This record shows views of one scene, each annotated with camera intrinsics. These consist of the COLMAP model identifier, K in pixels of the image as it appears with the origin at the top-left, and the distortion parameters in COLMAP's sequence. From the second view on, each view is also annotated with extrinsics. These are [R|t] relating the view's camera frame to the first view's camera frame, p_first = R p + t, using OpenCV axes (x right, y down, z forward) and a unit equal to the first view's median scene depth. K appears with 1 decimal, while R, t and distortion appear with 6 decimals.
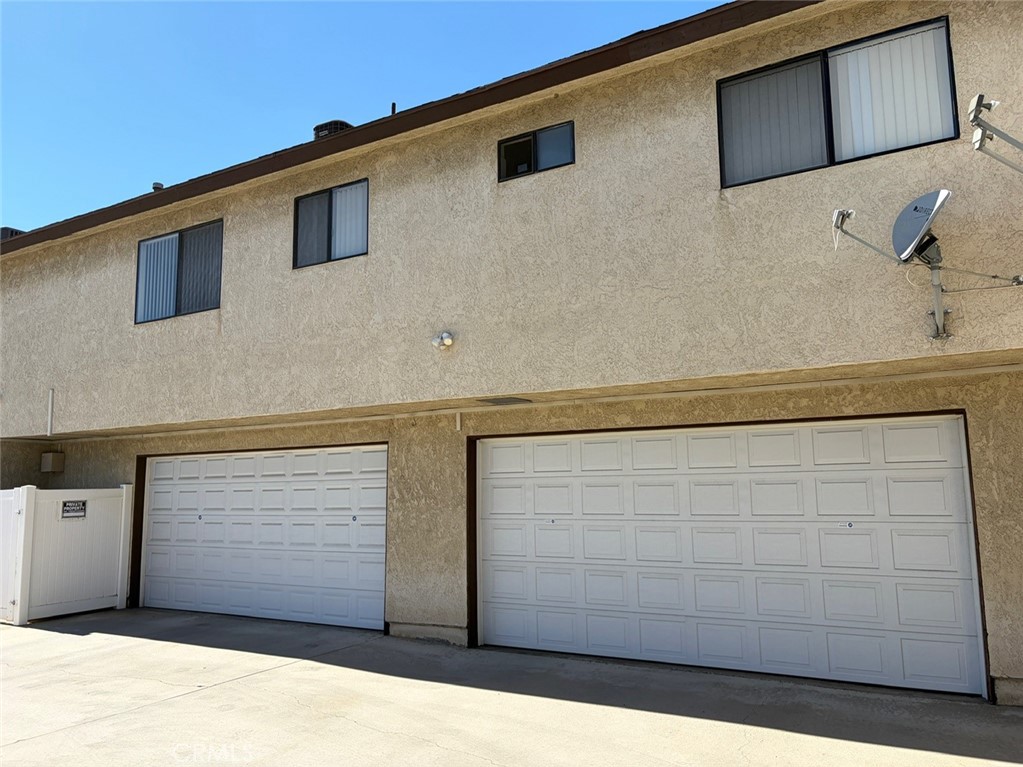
lens RADIAL K [[718.0, 0, 512.9], [0, 718.0, 396.1], [0, 0, 1]] dist [0.045164, -0.061473]
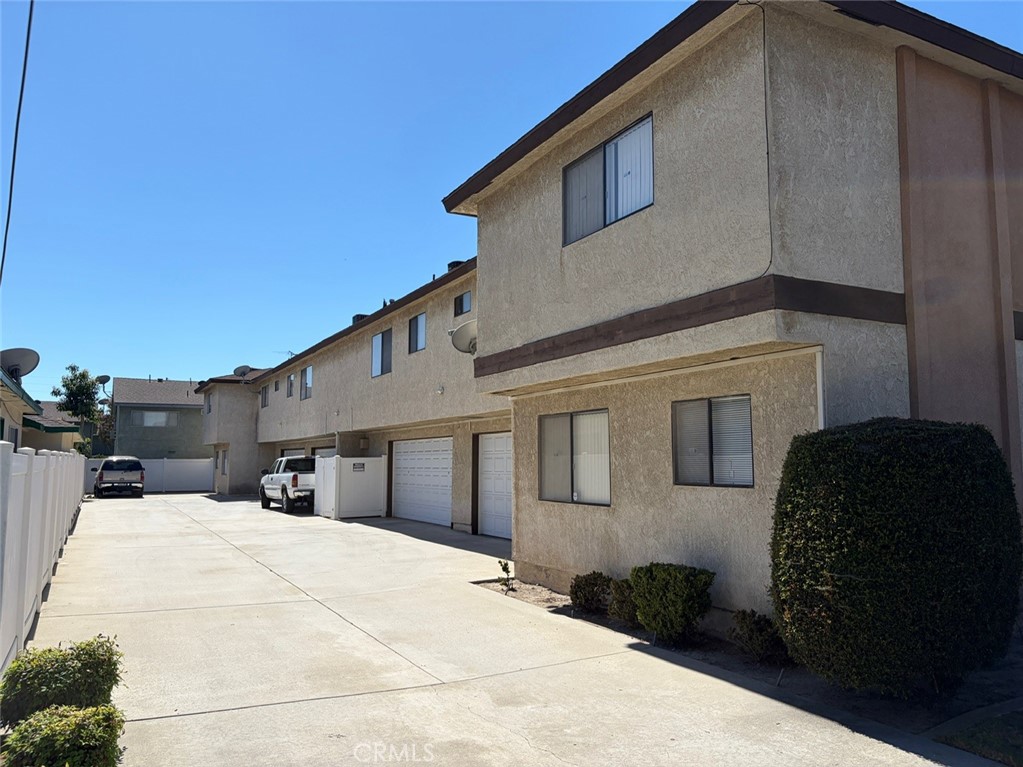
lens RADIAL K [[765.7, 0, 517.5], [0, 765.7, 388.5], [0, 0, 1]] dist [0.059244, -0.069211]
pose [[0.840524, -0.041871, -0.540154, 1.120091], [0.063761, 0.997725, 0.021877, -0.100738], [0.538010, -0.052829, 0.841282, -0.687137]]
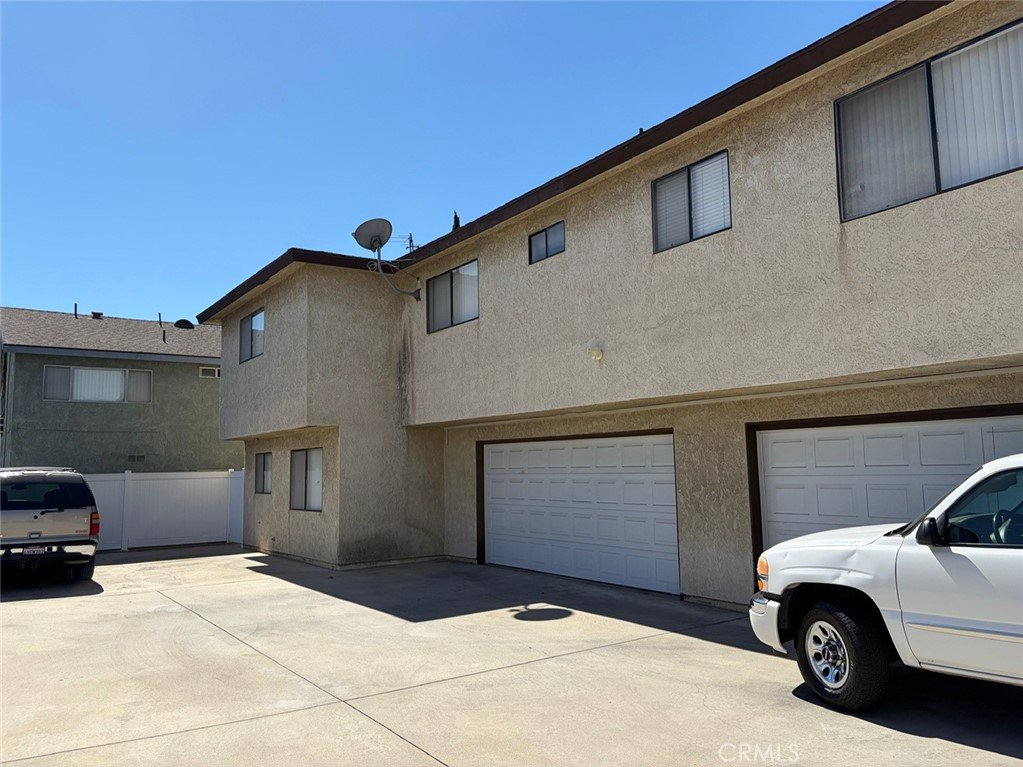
lens RADIAL K [[718.0, 0, 512.9], [0, 718.0, 396.1], [0, 0, 1]] dist [0.045164, -0.061473]
pose [[0.910436, -0.049438, -0.410685, -1.475099], [0.064985, 0.997598, 0.023975, 0.106826], [0.408514, -0.048516, 0.911462, 0.750294]]
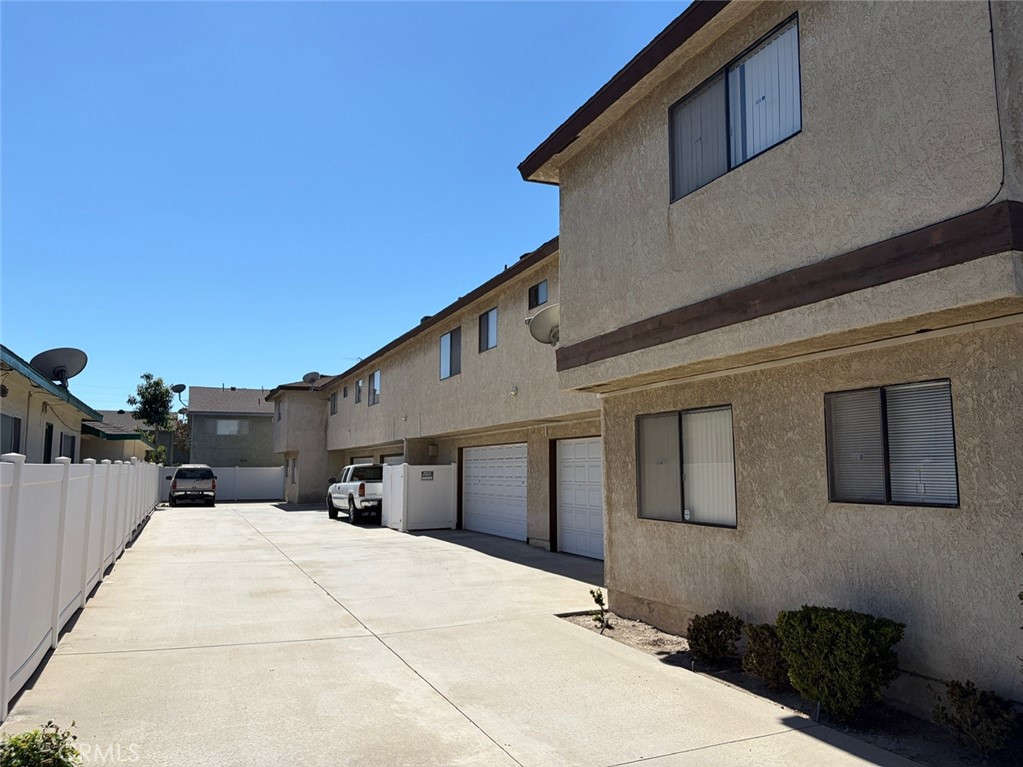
lens RADIAL K [[765.7, 0, 517.5], [0, 765.7, 388.5], [0, 0, 1]] dist [0.059244, -0.069211]
pose [[0.788938, -0.055253, -0.611983, 0.991468], [0.073980, 0.997245, 0.005335, -0.081952], [0.610003, -0.049483, 0.790853, -0.547369]]
